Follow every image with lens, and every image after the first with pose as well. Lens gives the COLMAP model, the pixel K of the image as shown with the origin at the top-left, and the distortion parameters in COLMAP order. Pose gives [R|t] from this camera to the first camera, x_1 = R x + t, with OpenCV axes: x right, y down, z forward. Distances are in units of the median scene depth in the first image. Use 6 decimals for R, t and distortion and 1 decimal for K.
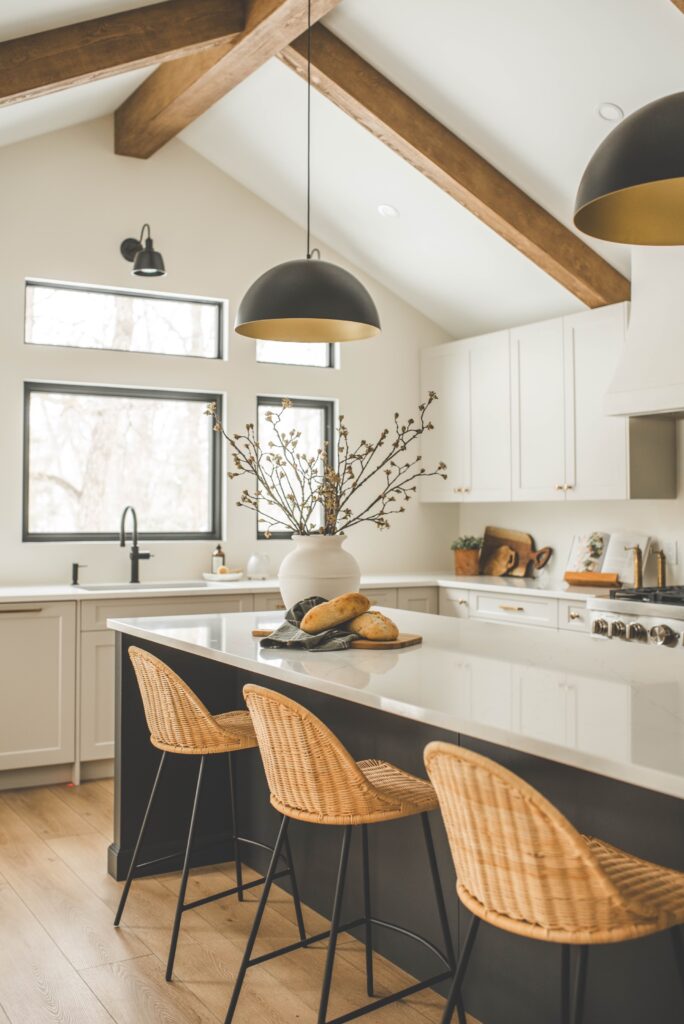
lens RADIAL K [[1062.5, 0, 343.1], [0, 1062.5, 466.2], [0, 0, 1]] dist [-0.022454, -0.000017]
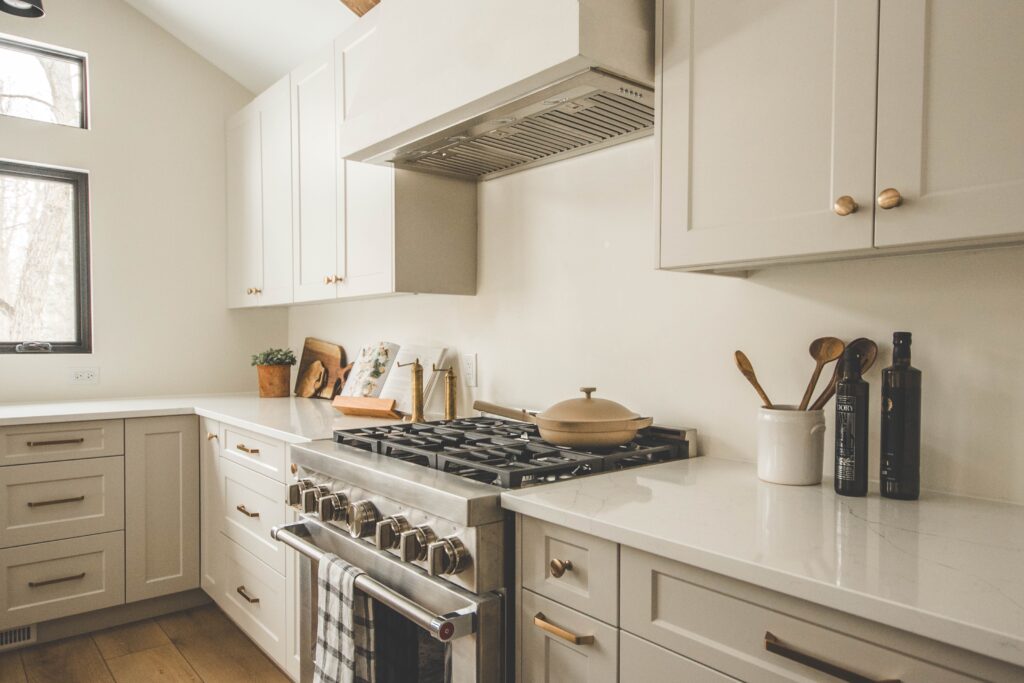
lens RADIAL K [[719.6, 0, 516.1], [0, 719.6, 360.0], [0, 0, 1]] dist [0.054752, 0.000999]
pose [[0.991028, -0.004254, 0.133589, 0.266301], [-0.005748, 0.997212, 0.074396, 0.036964], [-0.133533, -0.074496, 0.988240, 0.495938]]
